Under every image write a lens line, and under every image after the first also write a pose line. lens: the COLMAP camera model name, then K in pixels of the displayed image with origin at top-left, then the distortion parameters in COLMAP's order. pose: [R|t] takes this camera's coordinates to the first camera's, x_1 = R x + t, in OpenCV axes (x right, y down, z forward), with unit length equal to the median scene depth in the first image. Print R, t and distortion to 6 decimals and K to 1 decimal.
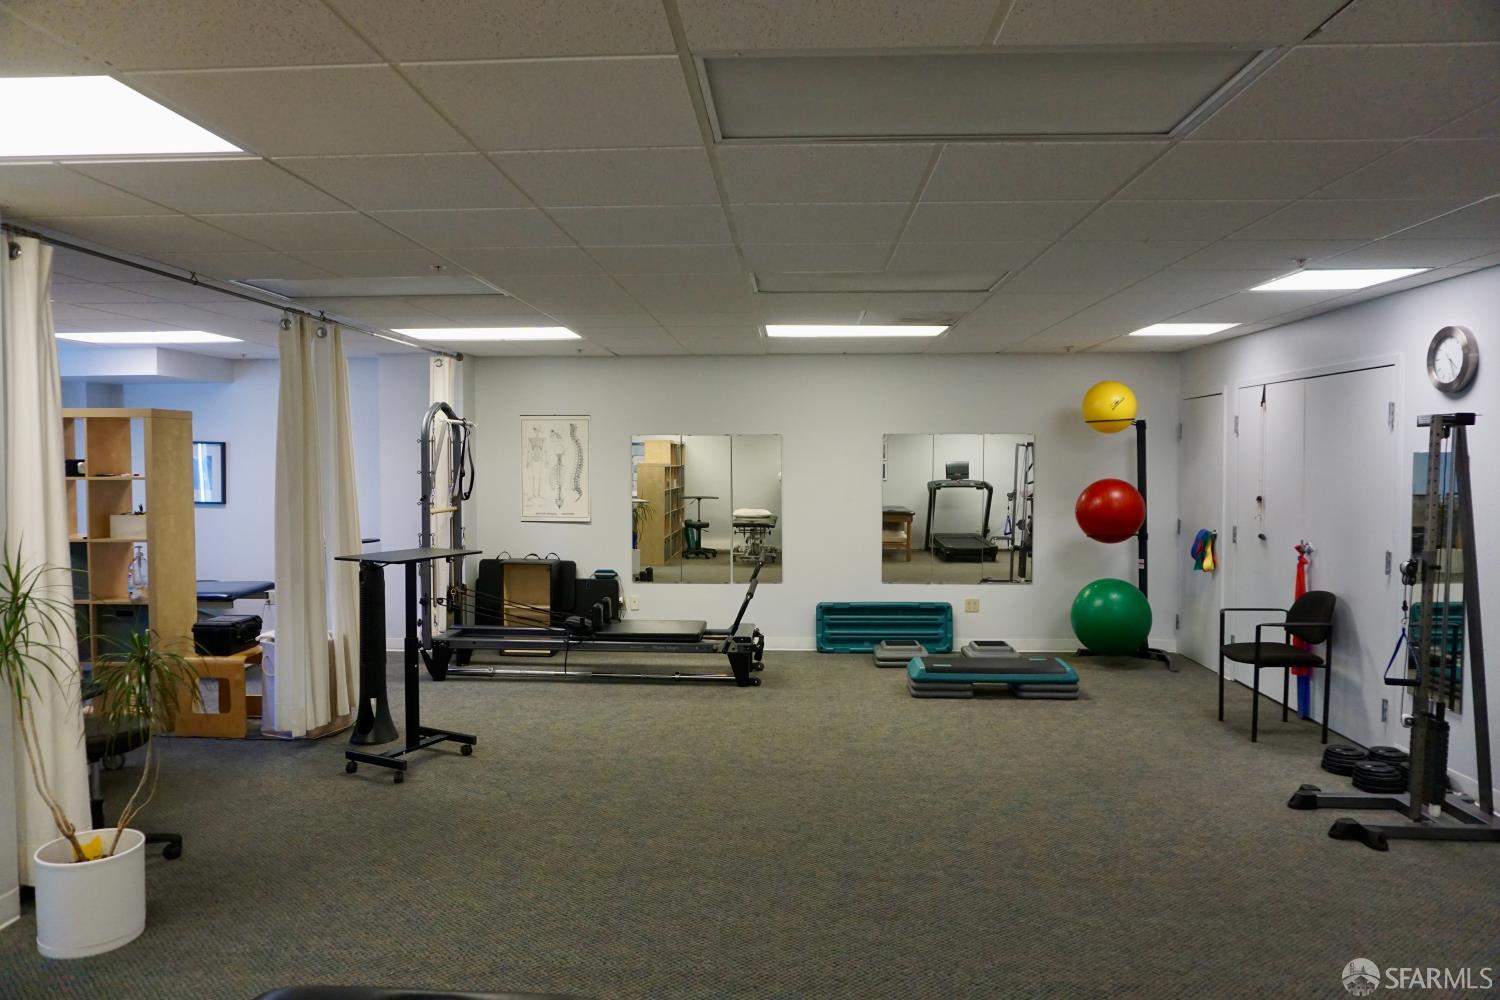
lens RADIAL K [[1001.5, 0, 752.7], [0, 1001.5, 489.8], [0, 0, 1]] dist [-0.041280, 0.005347]
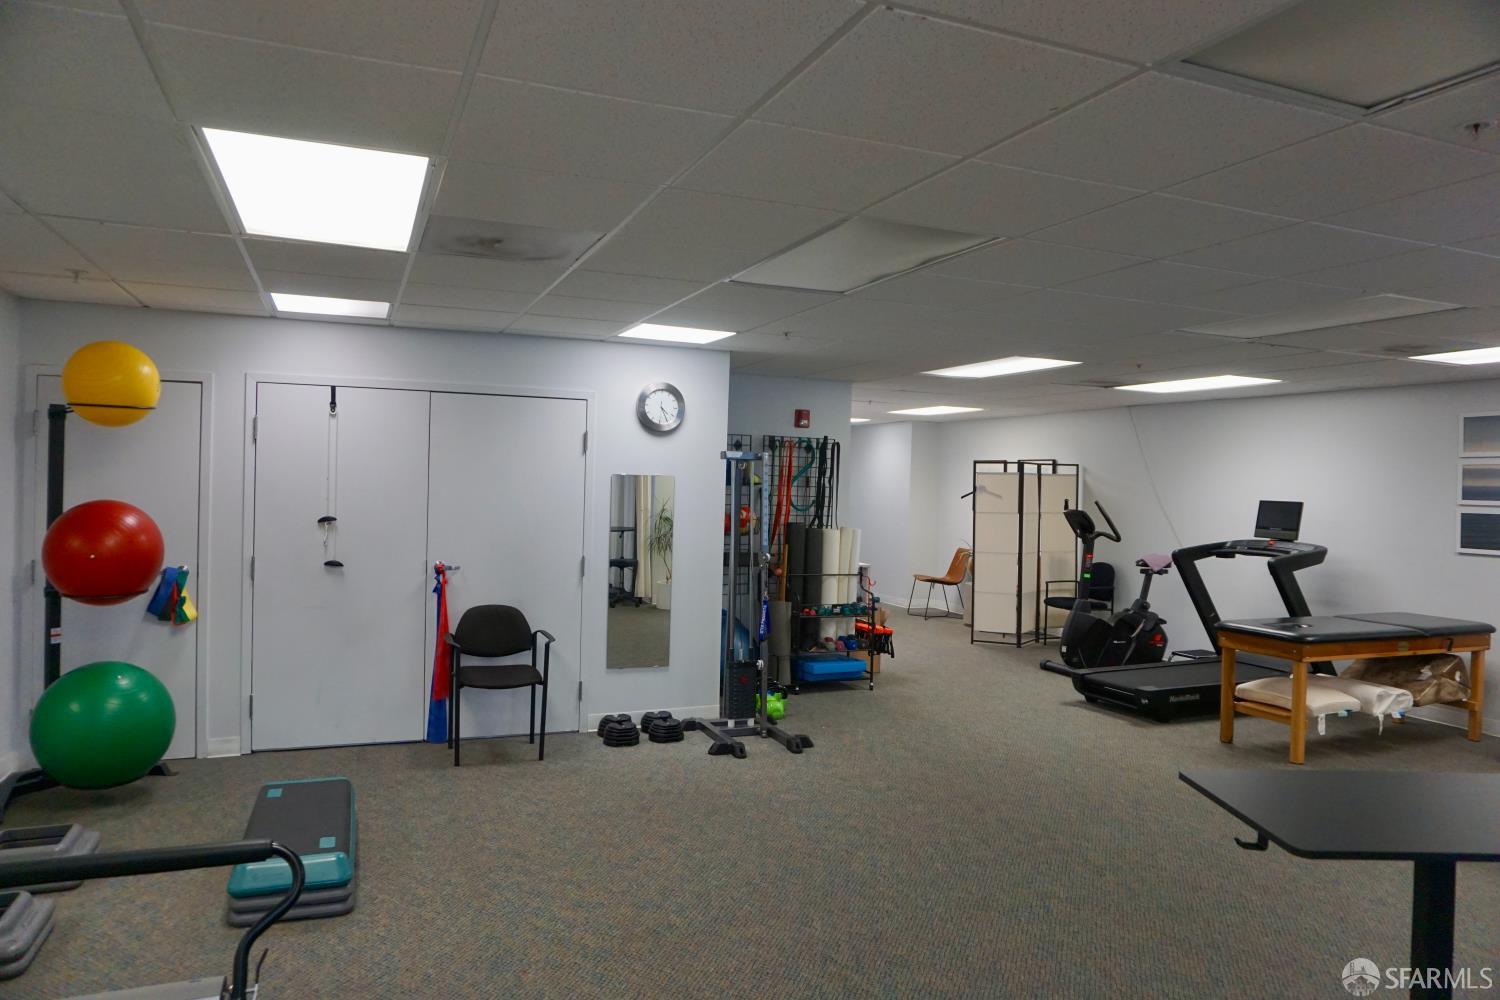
lens RADIAL K [[999.7, 0, 750.0], [0, 999.7, 500.0], [0, 0, 1]] dist [-0.052972, 0.040737]
pose [[-0.424330, -0.025776, 0.905141, -0.383675], [0.004118, 0.999530, 0.030394, -0.029874], [-0.905498, 0.016624, -0.424024, 0.968992]]
